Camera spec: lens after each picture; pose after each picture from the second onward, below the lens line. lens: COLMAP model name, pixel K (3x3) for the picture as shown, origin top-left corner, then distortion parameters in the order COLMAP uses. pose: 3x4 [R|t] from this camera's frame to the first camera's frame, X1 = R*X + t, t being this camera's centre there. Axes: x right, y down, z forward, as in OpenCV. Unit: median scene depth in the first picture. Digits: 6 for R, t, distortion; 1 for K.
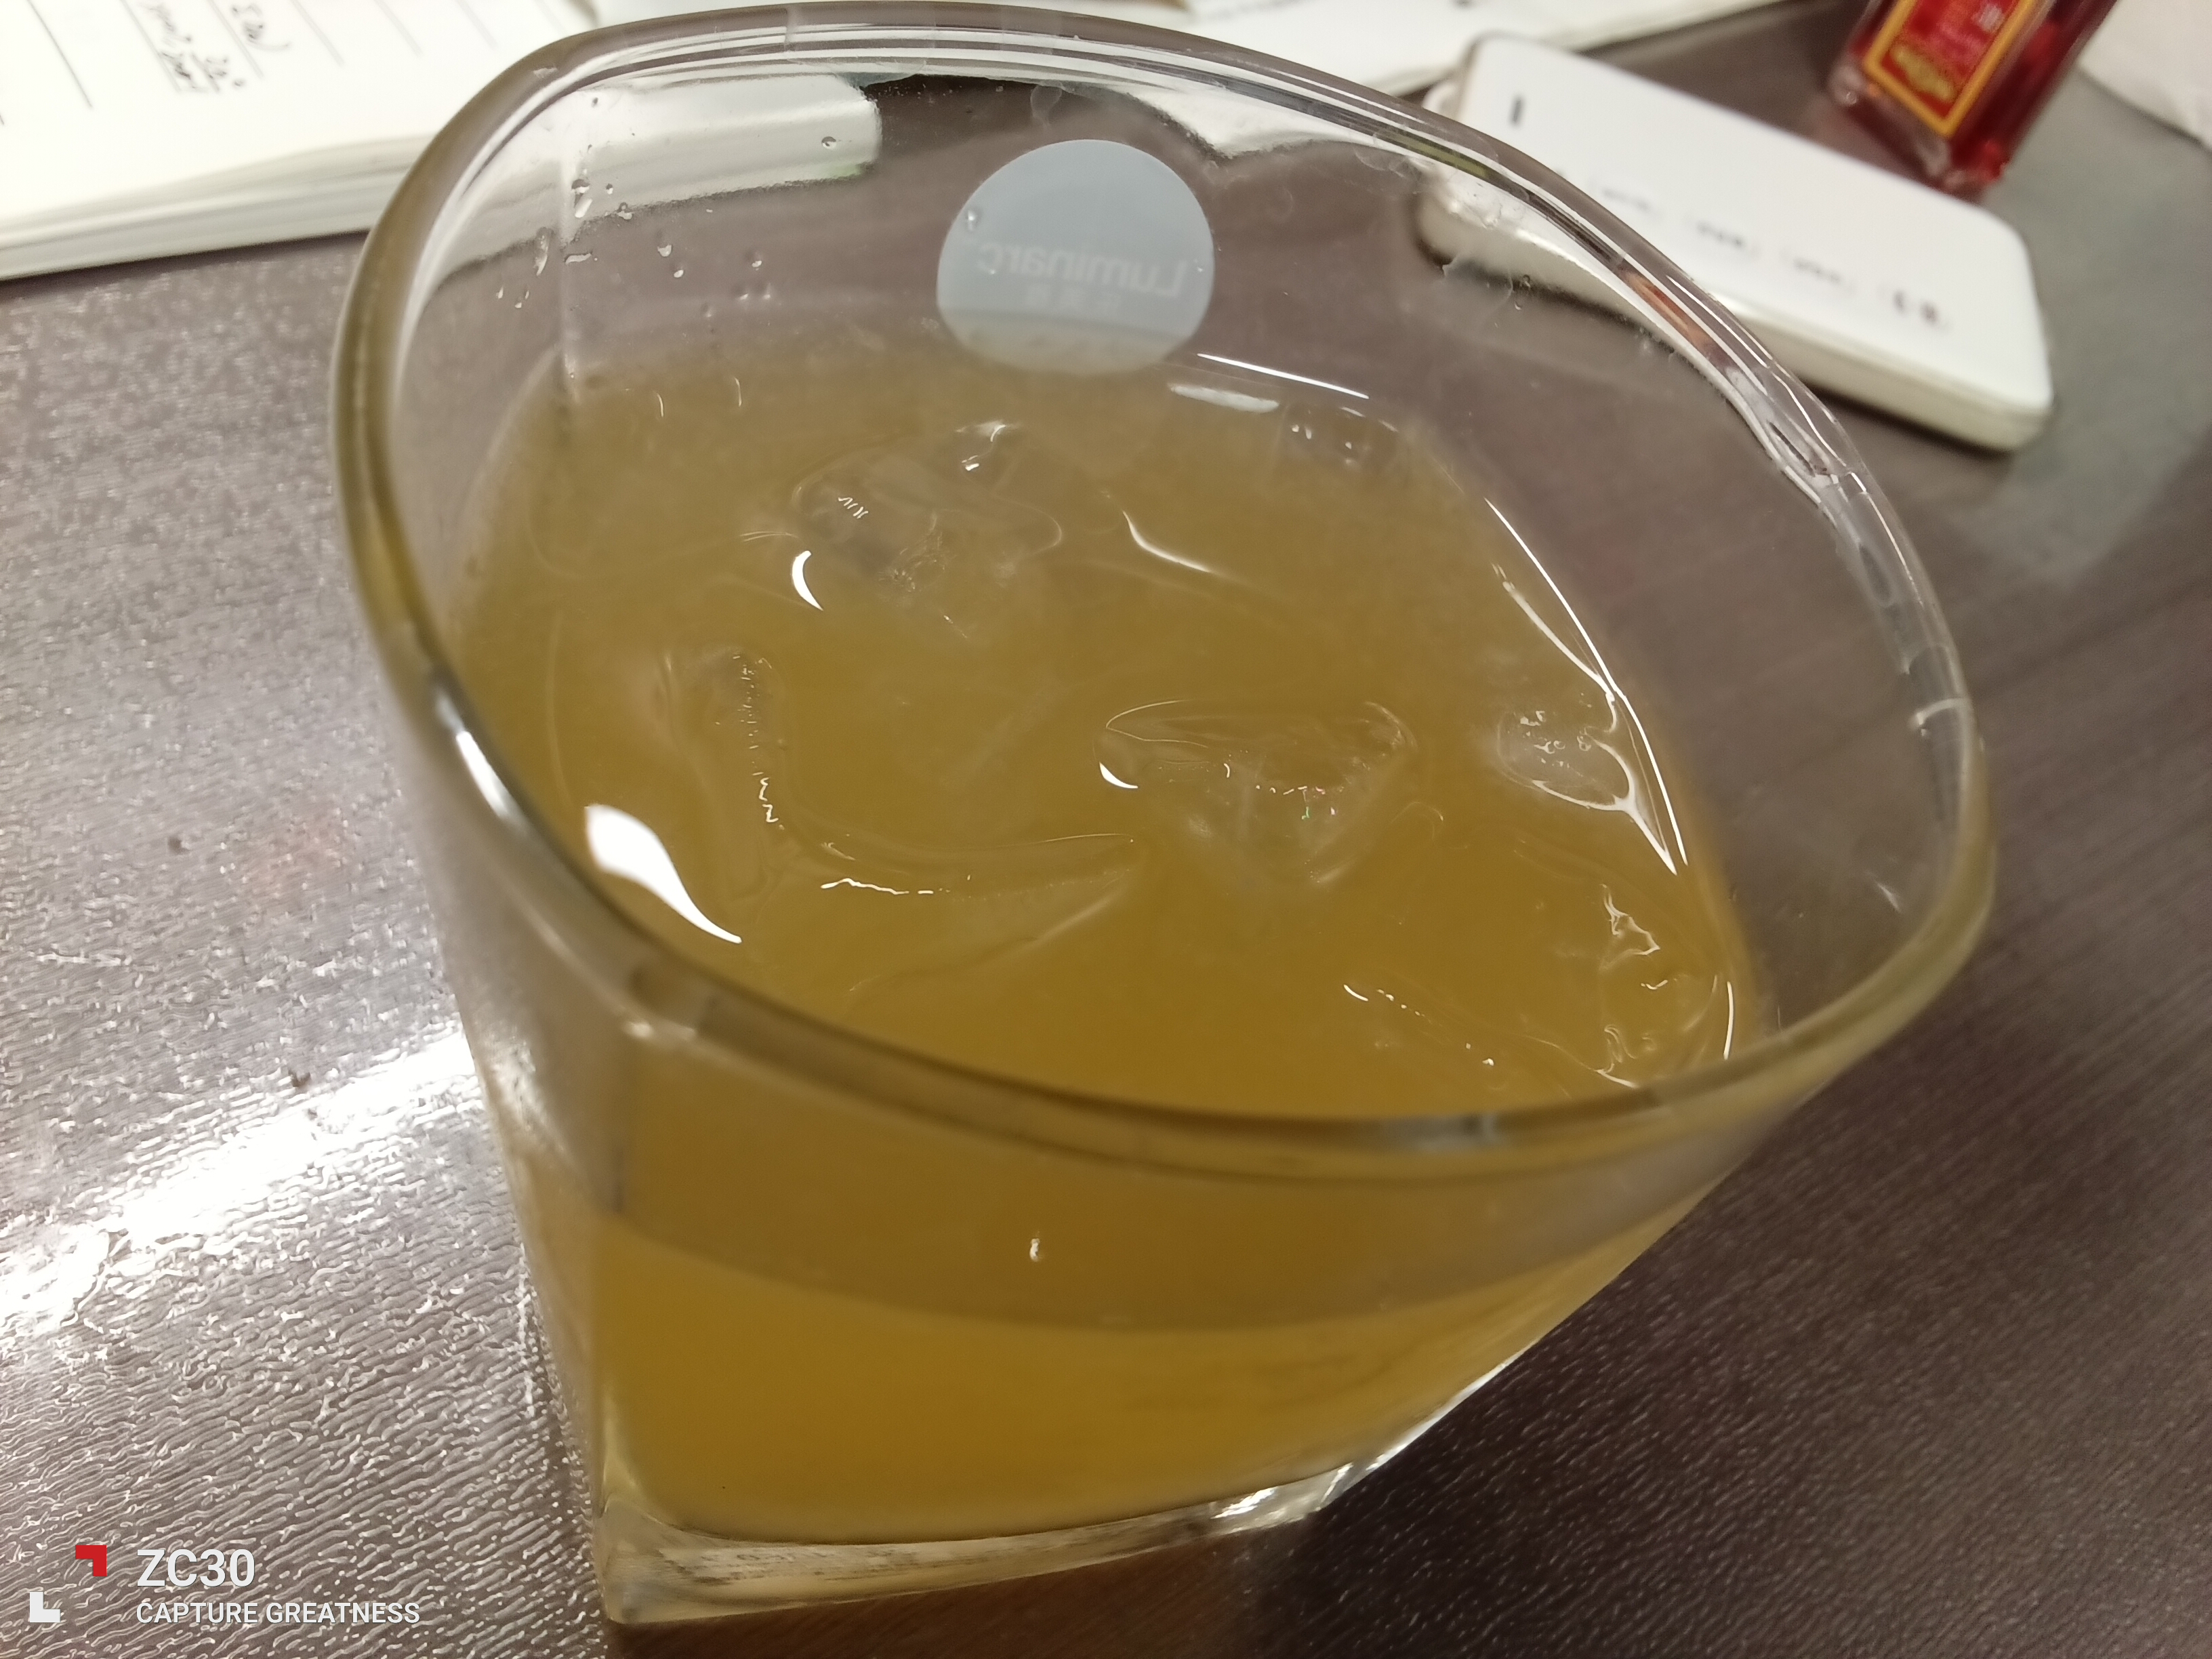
lens RADIAL K [[1779.9, 0, 1106.0], [0, 1779.9, 829.5], [0, 0, 1]] dist [0.110854, -0.201488]
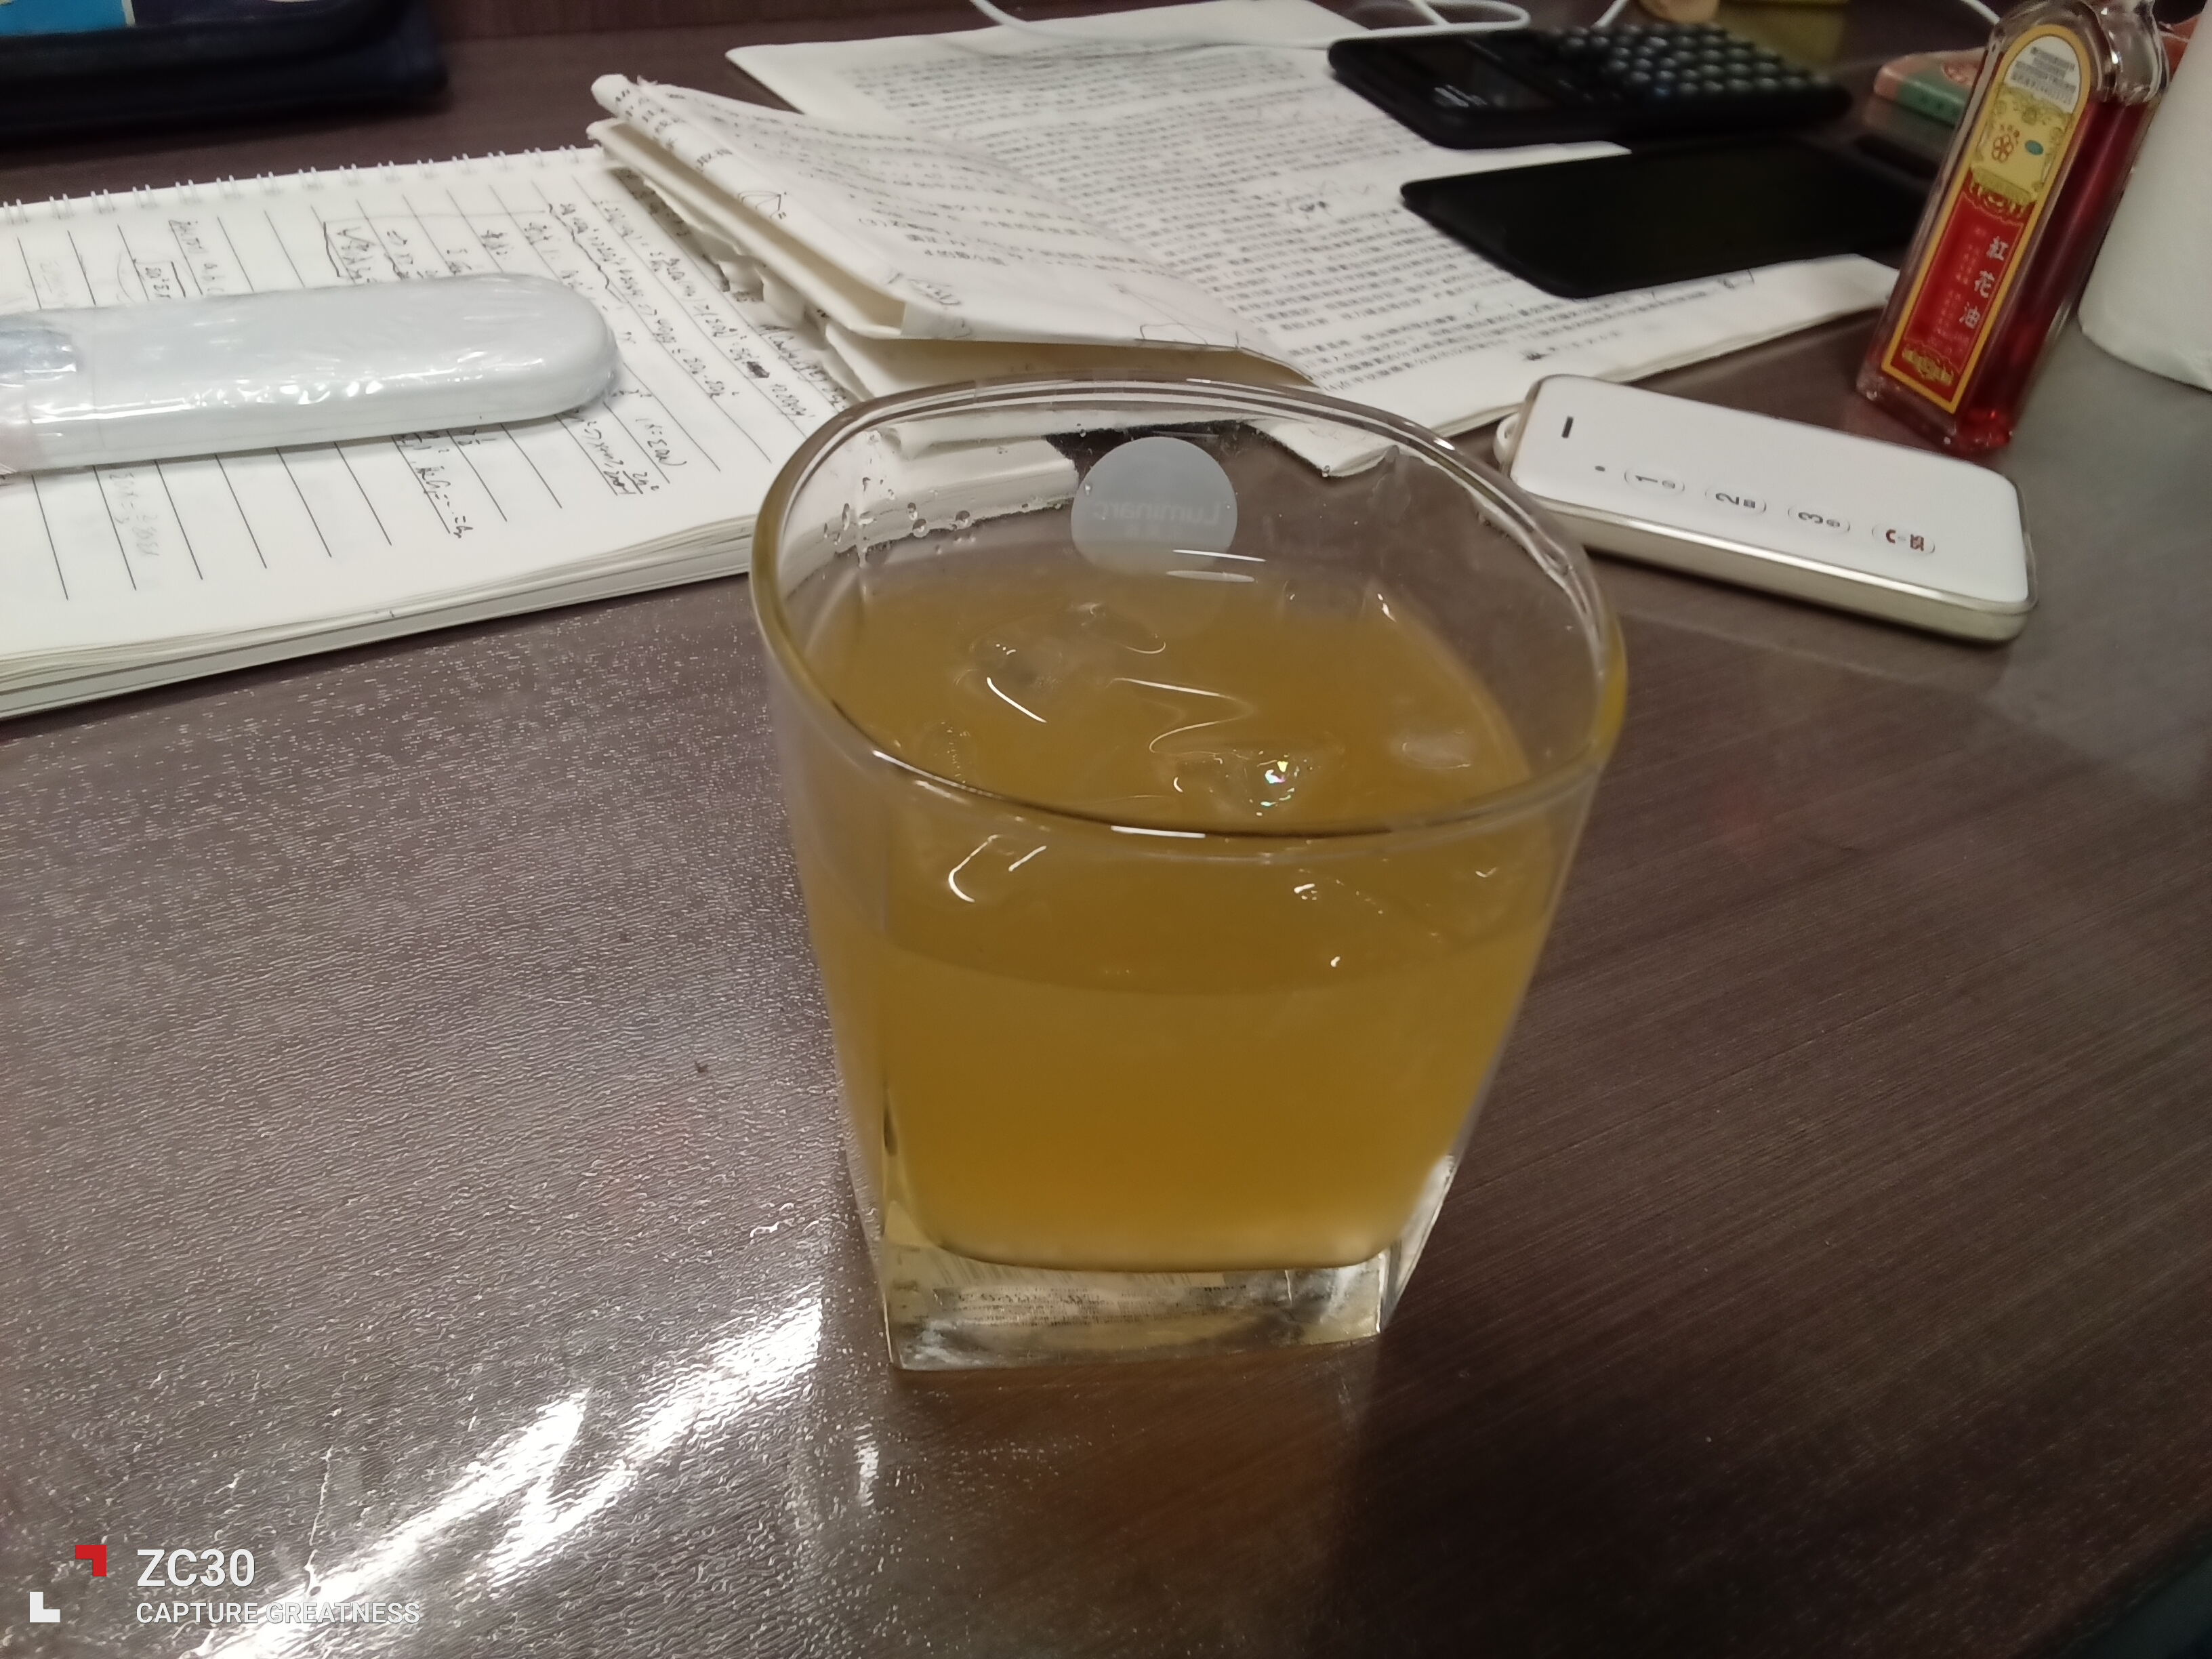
lens RADIAL K [[1779.9, 0, 1106.0], [0, 1779.9, 829.5], [0, 0, 1]] dist [0.110854, -0.201488]
pose [[0.985673, -0.067396, -0.154620, 0.114701], [0.034084, 0.977377, -0.208742, 0.209839], [0.165191, 0.200481, 0.965671, -0.363696]]
